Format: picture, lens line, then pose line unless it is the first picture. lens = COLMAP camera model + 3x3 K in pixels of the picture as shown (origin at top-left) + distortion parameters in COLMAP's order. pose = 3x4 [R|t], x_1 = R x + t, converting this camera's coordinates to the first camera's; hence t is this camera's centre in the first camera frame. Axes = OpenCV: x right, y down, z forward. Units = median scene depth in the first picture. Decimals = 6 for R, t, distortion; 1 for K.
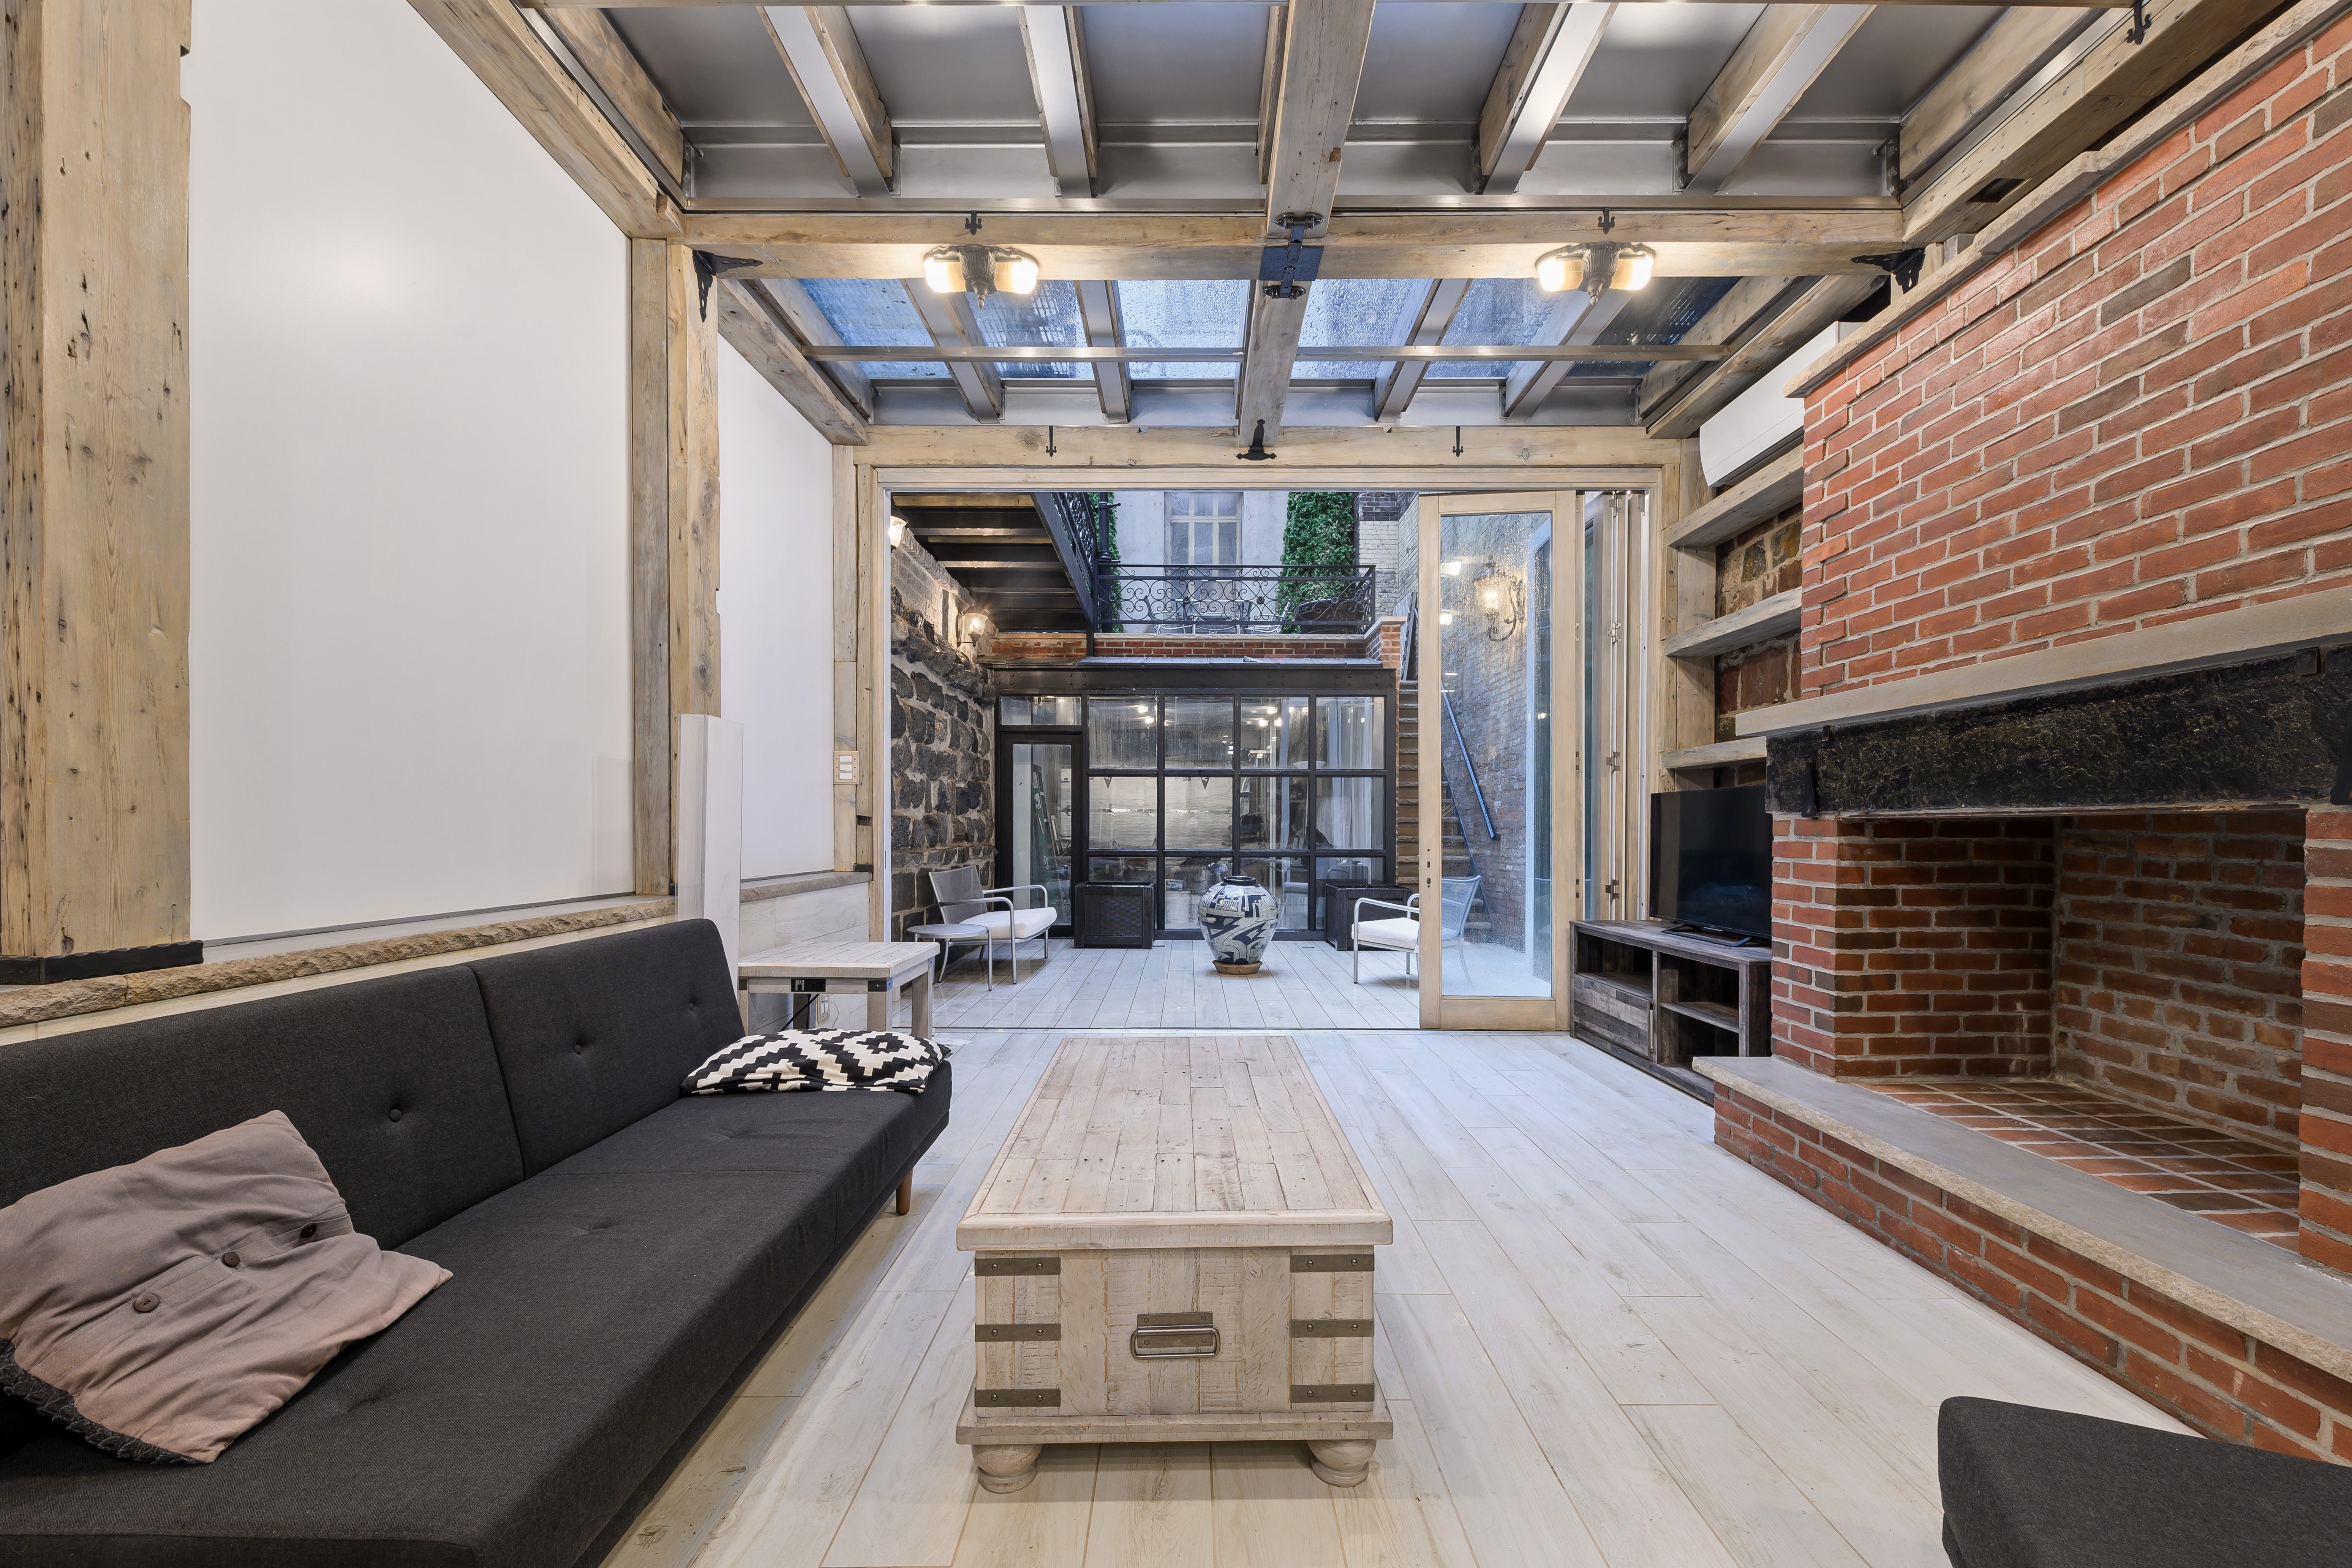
lens RADIAL K [[880.4, 0, 1199.2], [0, 880.4, 842.6], [0, 0, 1]] dist [-0.001150, -0.000018]
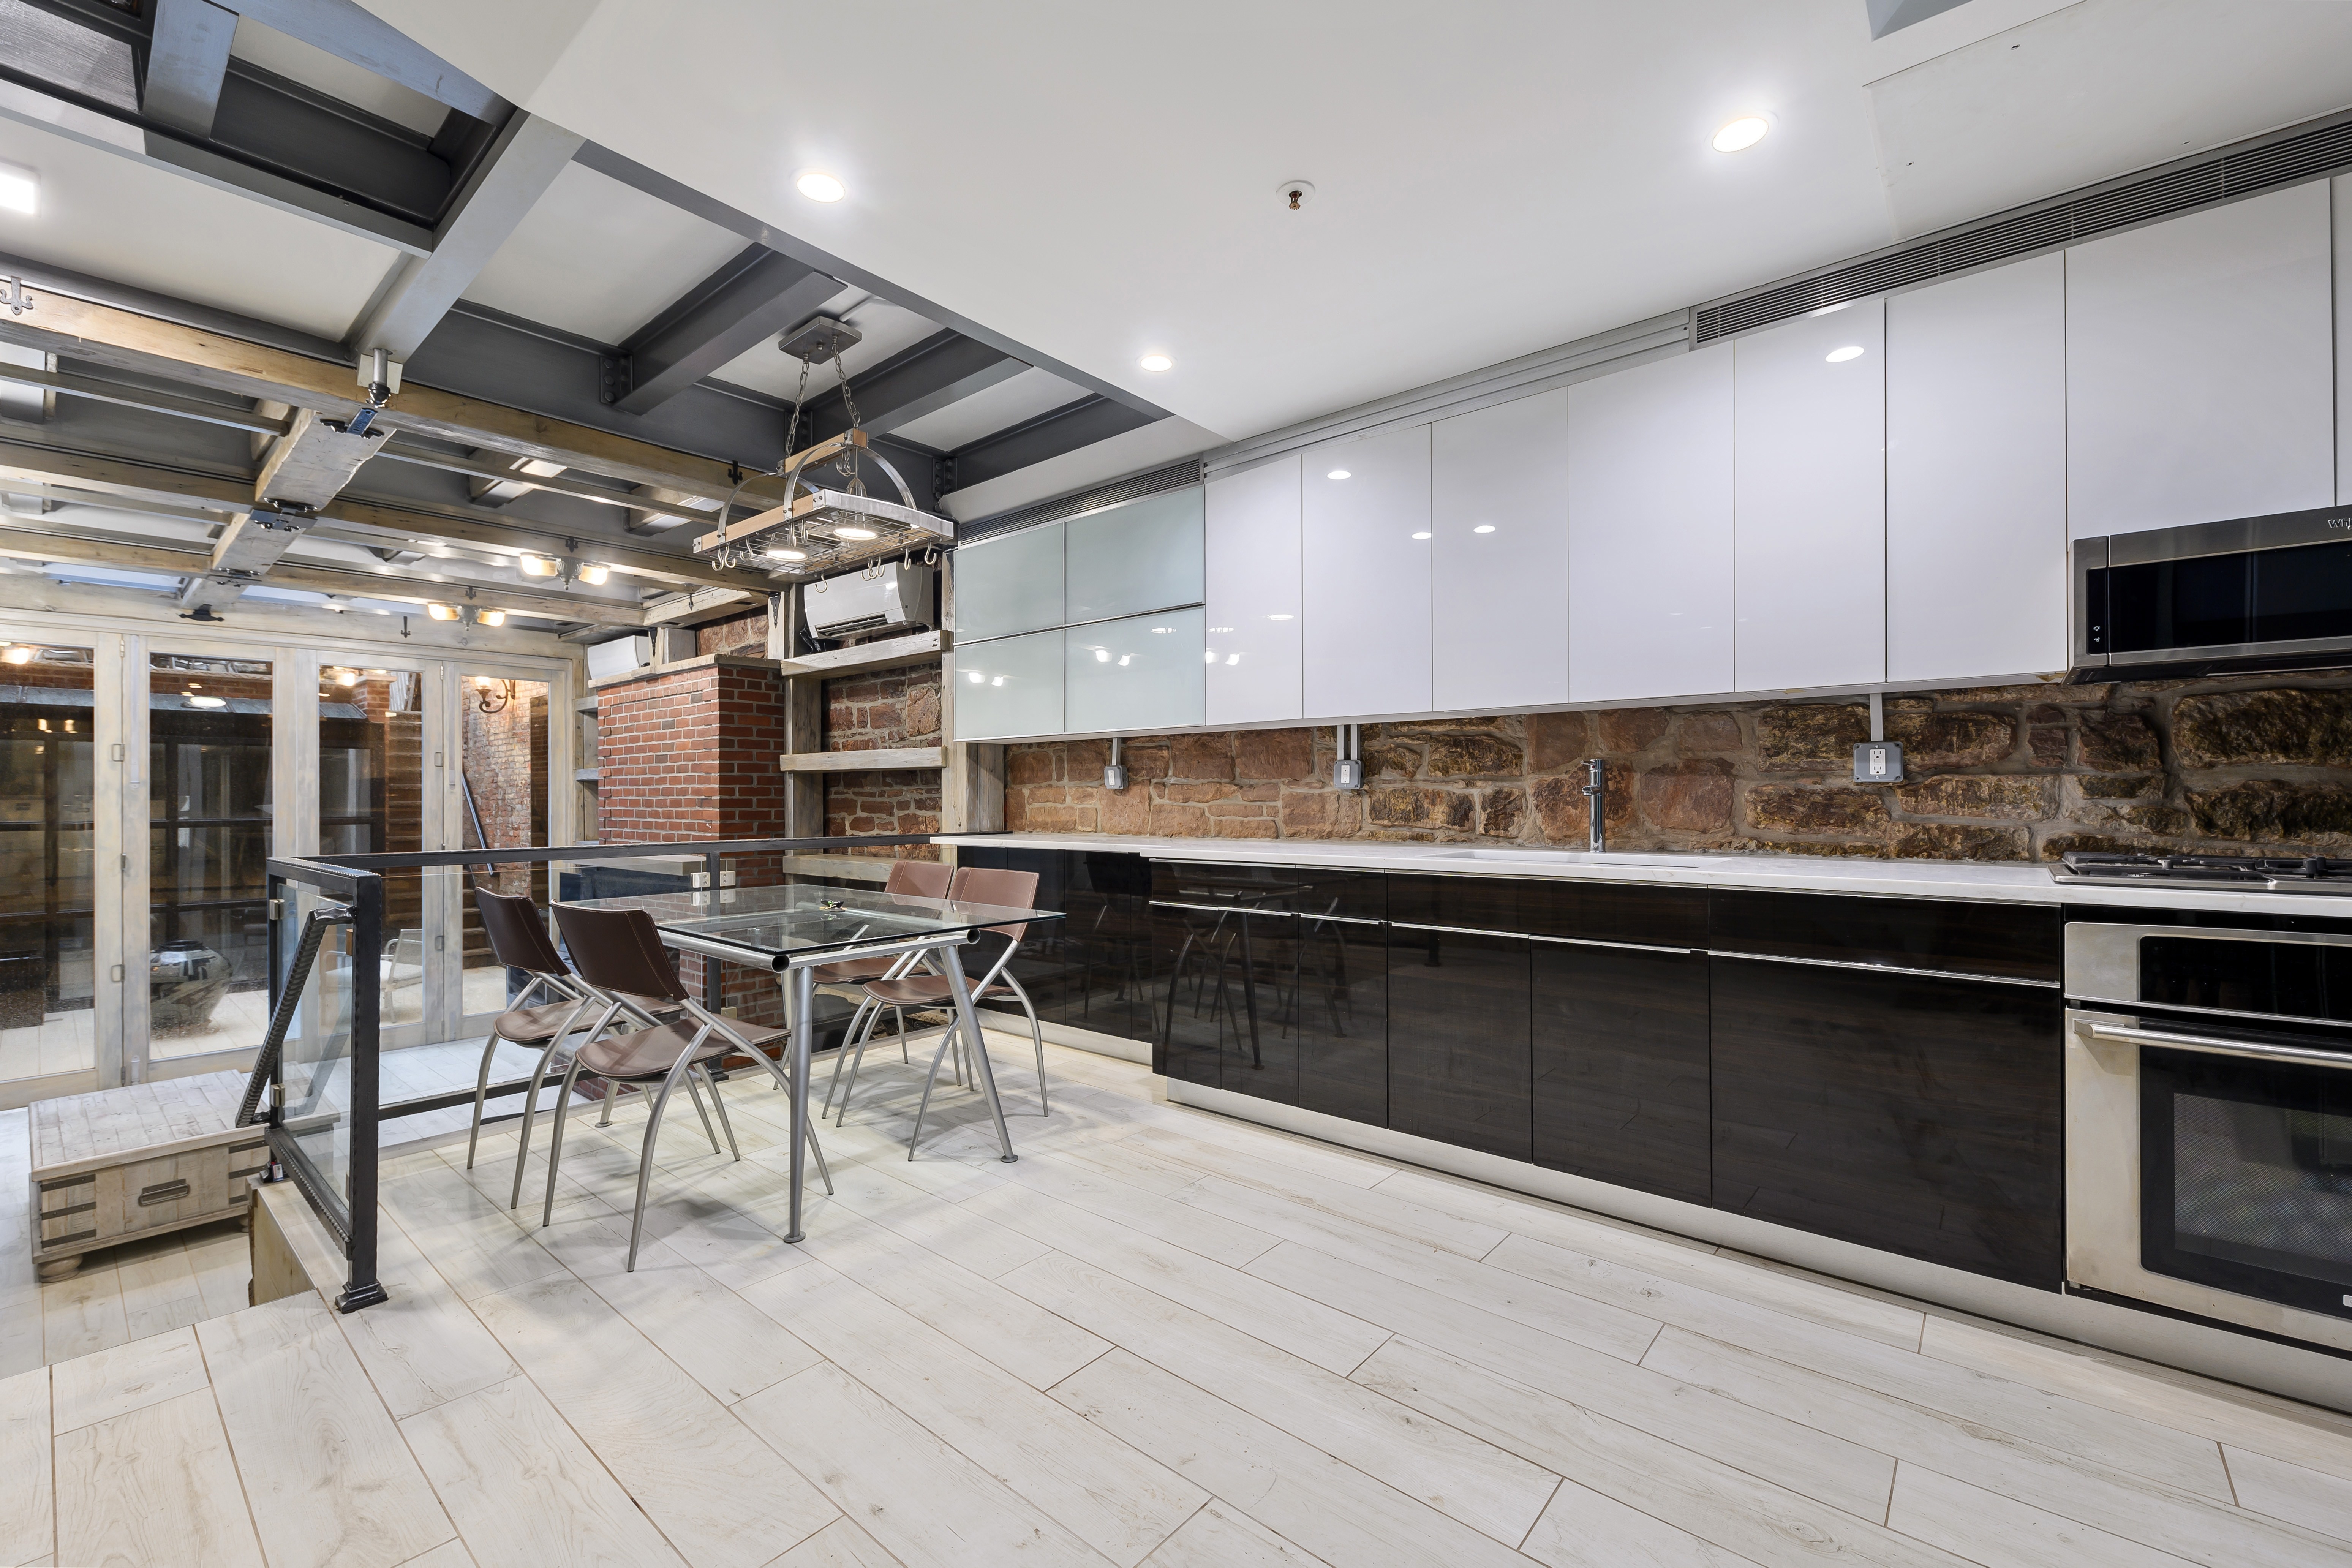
lens RADIAL K [[970.9, 0, 1180.8], [0, 970.9, 799.4], [0, 0, 1]] dist [0.002426, -0.000654]
pose [[0.655952, -0.005404, 0.754783, -0.103768], [0.012269, 0.999919, -0.003504, -0.249099], [-0.754703, 0.011559, 0.655965, -1.464747]]
